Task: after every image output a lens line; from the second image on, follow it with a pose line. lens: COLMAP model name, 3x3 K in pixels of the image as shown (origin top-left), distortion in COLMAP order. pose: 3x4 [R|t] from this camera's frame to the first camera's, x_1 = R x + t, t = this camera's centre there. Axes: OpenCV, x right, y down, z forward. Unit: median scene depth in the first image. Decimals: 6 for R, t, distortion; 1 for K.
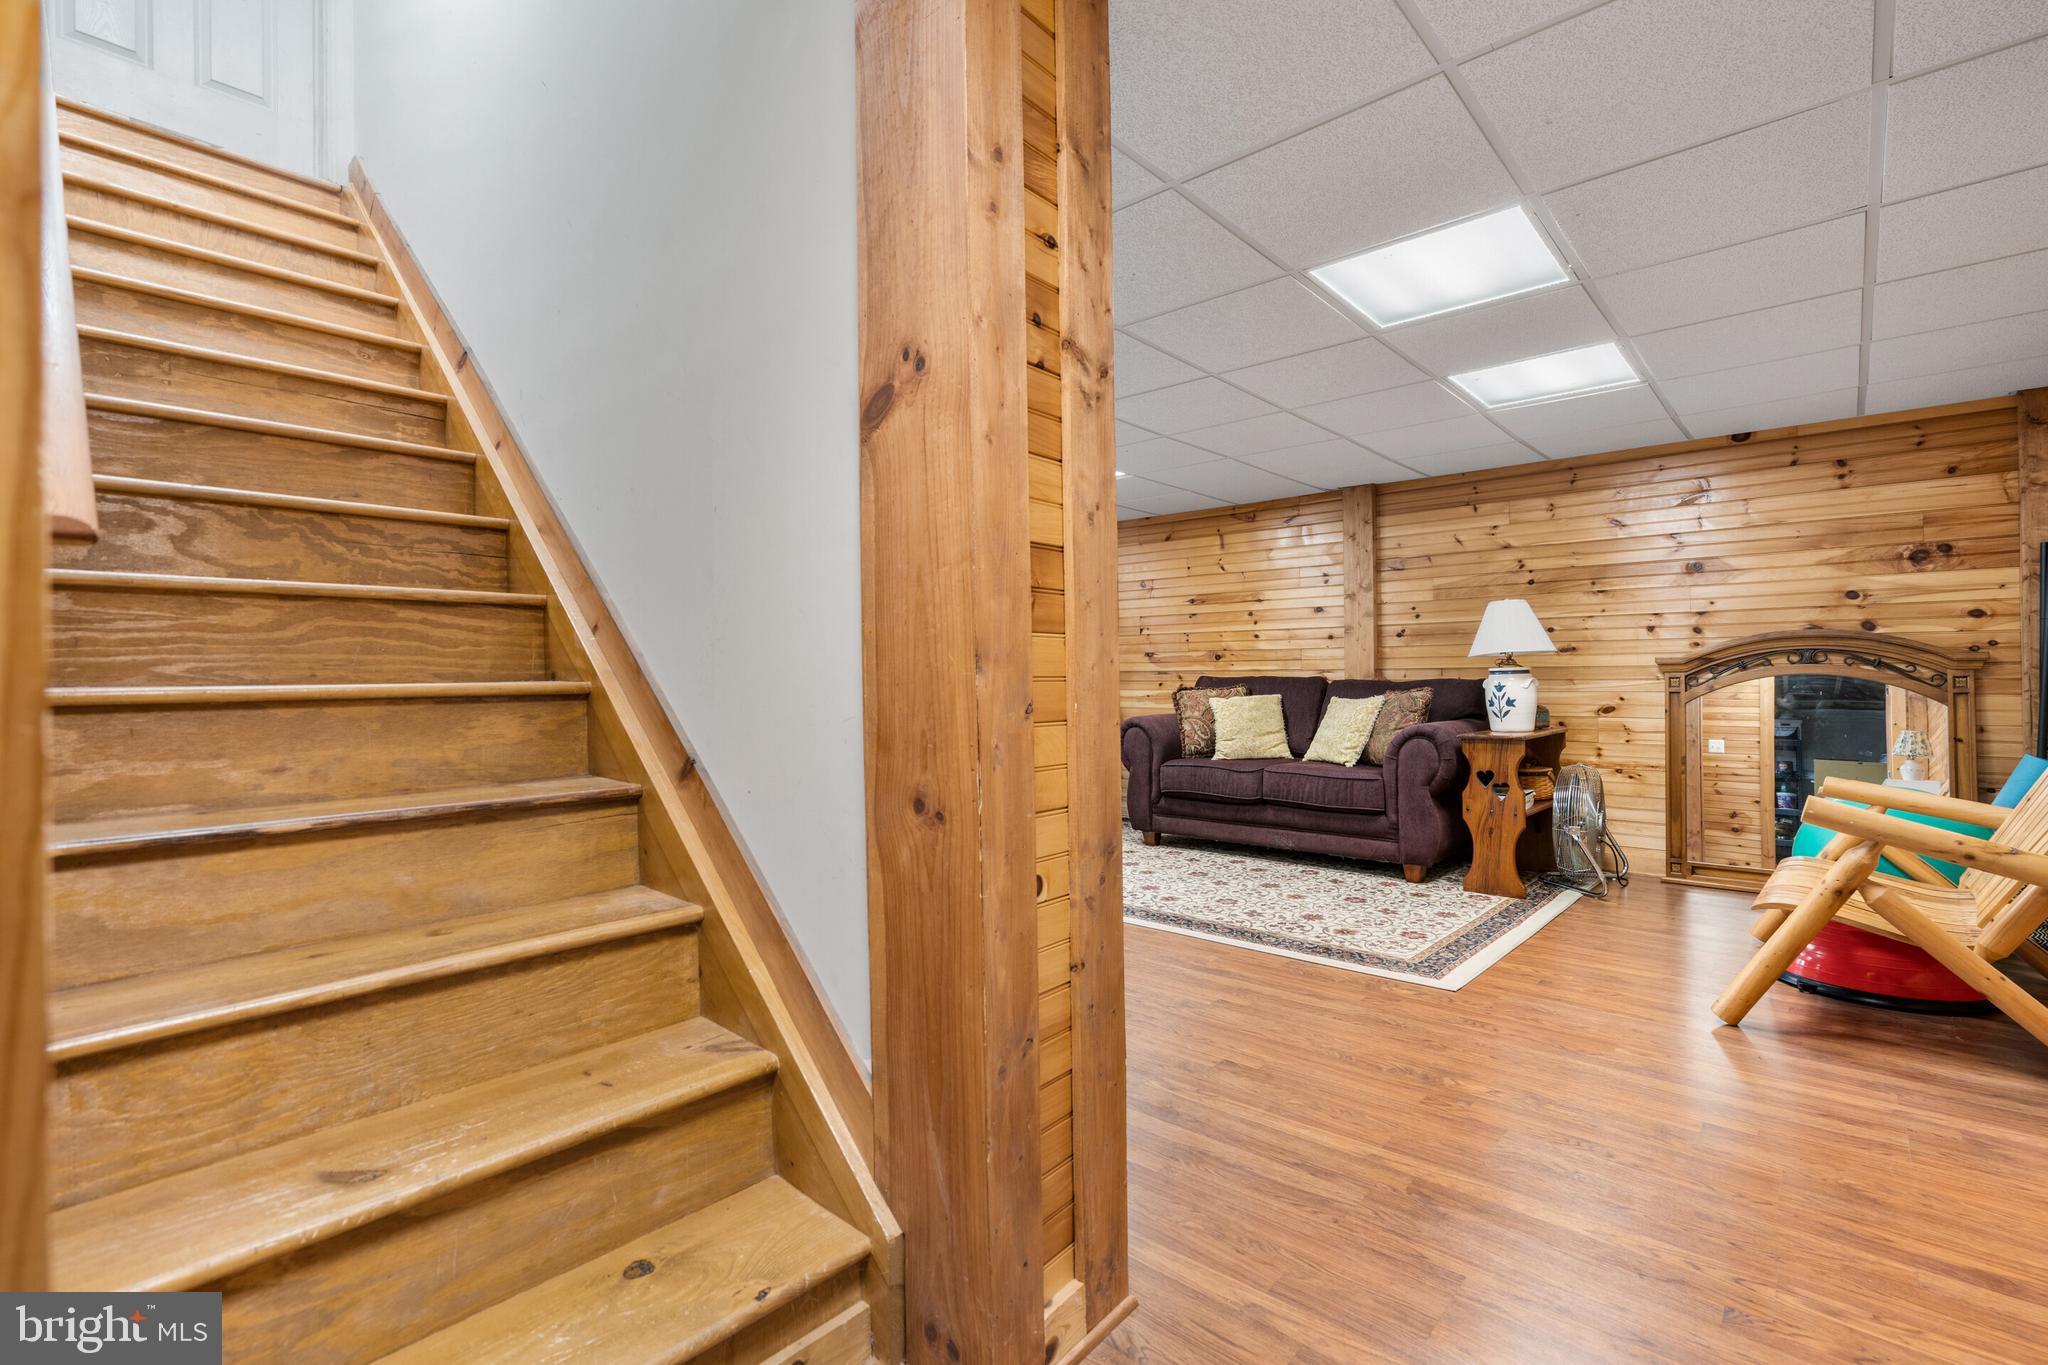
lens RADIAL K [[926.0, 0, 1019.2], [0, 926.0, 678.2], [0, 0, 1]] dist [-0.008370, 0.003618]
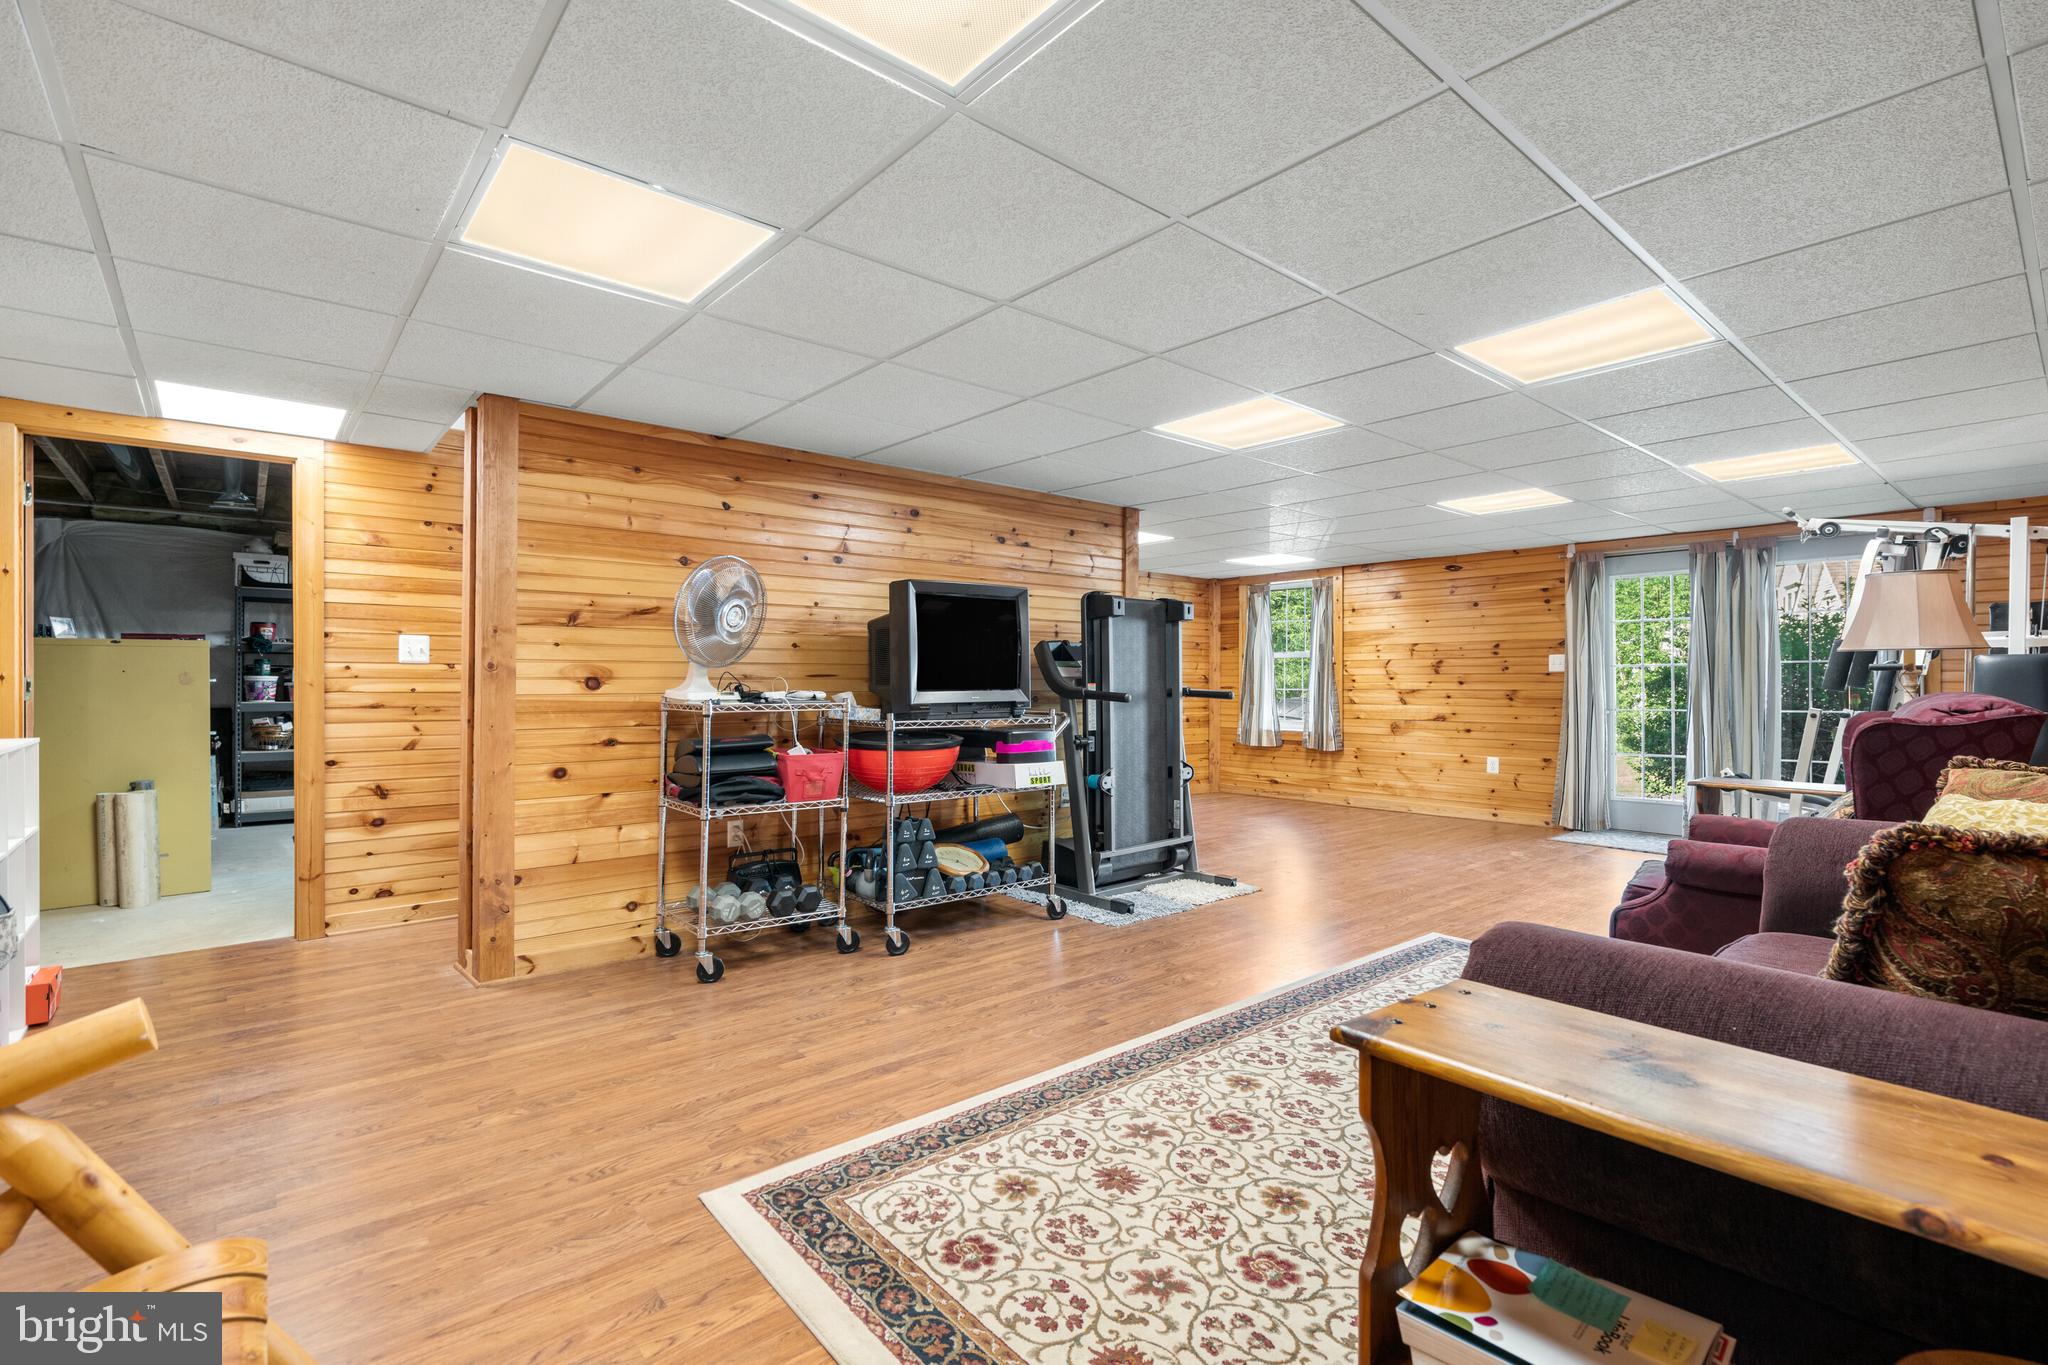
lens RADIAL K [[926.0, 0, 1020.3], [0, 926.0, 685.2], [0, 0, 1]] dist [-0.008370, 0.003618]
pose [[-0.127516, 0.008192, -0.991803, 1.085497], [0.000348, 0.999966, 0.008215, -0.039504], [0.991836, 0.000703, -0.127514, 1.291366]]
